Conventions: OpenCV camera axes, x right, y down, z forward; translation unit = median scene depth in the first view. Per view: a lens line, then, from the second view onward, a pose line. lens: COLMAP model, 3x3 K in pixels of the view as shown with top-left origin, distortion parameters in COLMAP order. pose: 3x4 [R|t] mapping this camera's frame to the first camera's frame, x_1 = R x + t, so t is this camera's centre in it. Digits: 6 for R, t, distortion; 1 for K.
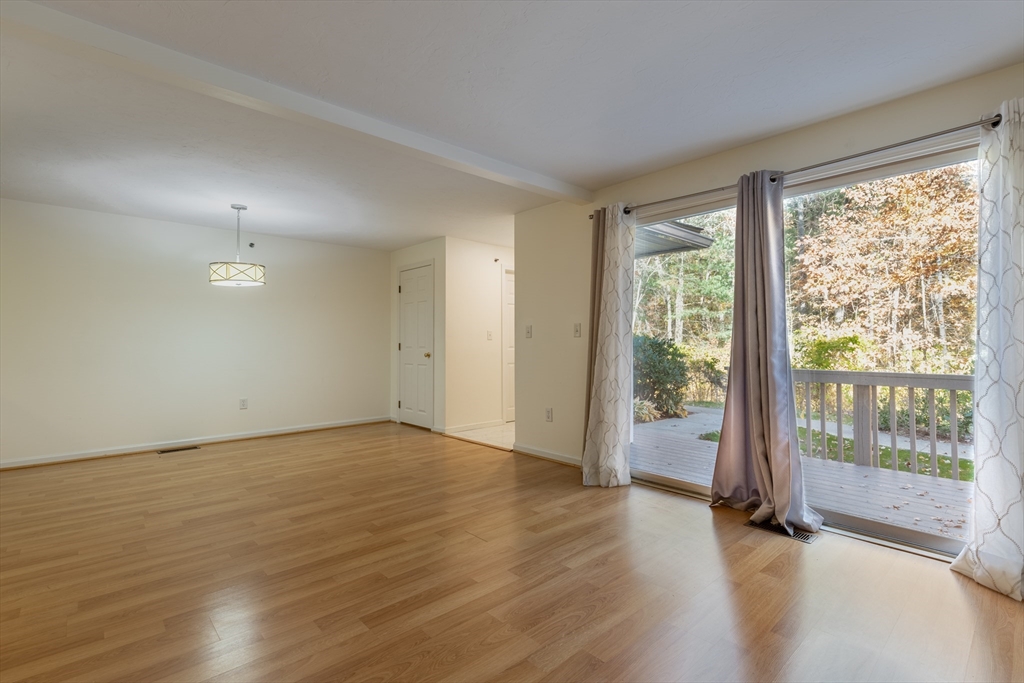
lens RADIAL K [[469.0, 0, 515.9], [0, 469.0, 335.3], [0, 0, 1]] dist [0.004816, -0.000272]
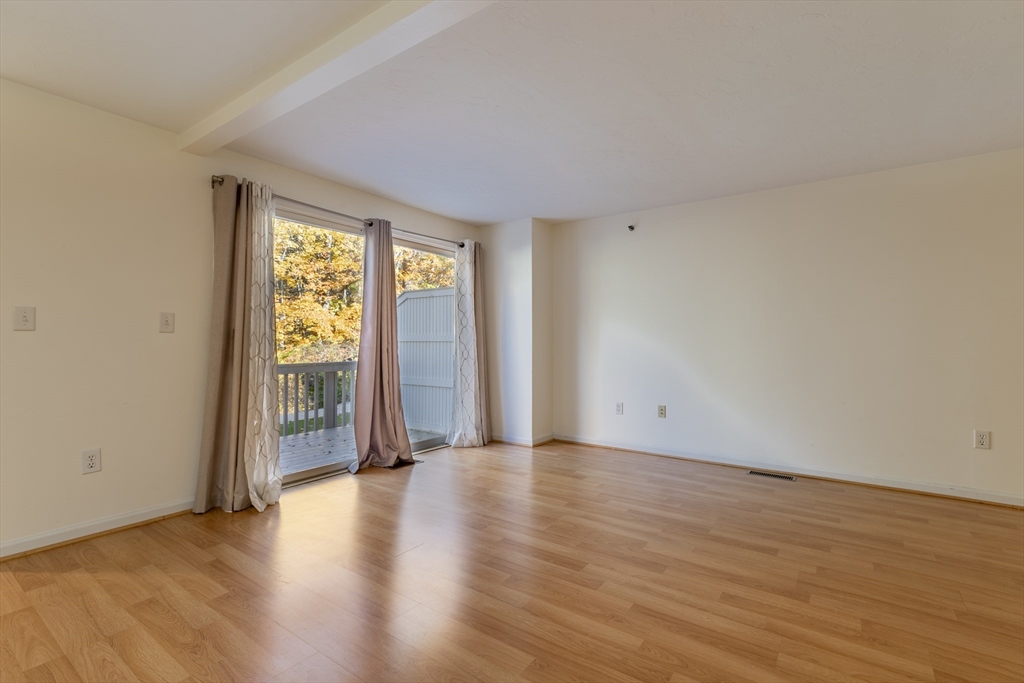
lens RADIAL K [[469.0, 0, 515.9], [0, 469.0, 335.3], [0, 0, 1]] dist [0.004816, -0.000272]
pose [[-0.203633, 0.015002, 0.978932, -0.773428], [-0.016342, 0.999691, -0.018720, 0.014802], [-0.978911, -0.019810, -0.203325, 0.740045]]
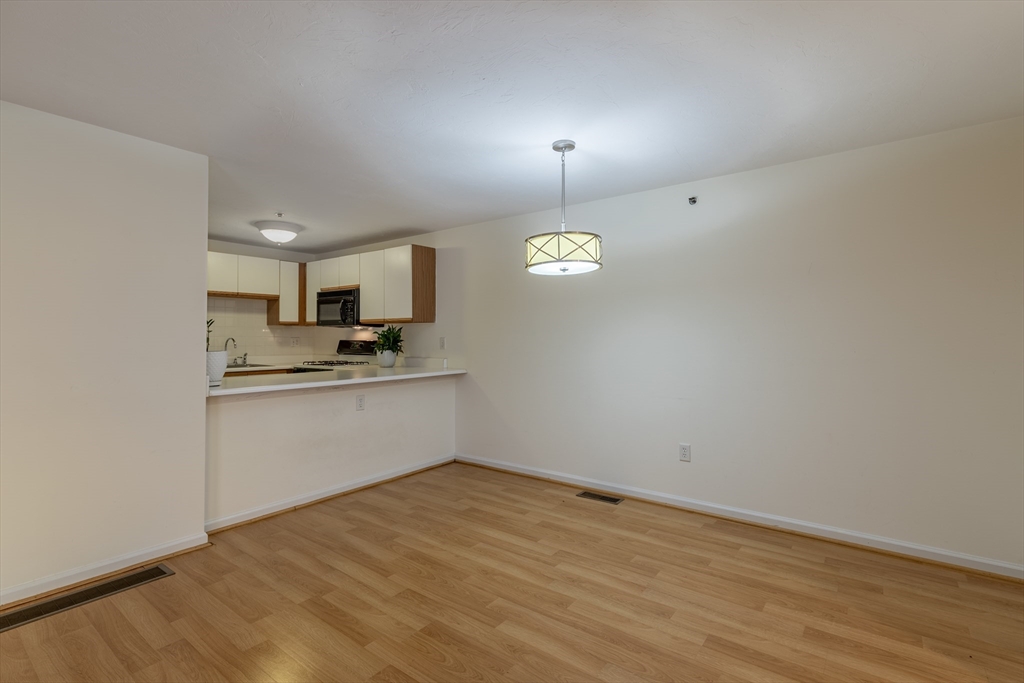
lens RADIAL K [[480.7, 0, 522.6], [0, 480.7, 333.0], [0, 0, 1]] dist [0.004871, -0.000162]
pose [[0.182448, -0.001918, -0.983214, 0.033205], [0.018624, 0.999825, 0.001505, -0.033836], [0.983039, -0.018586, 0.182452, 1.017285]]
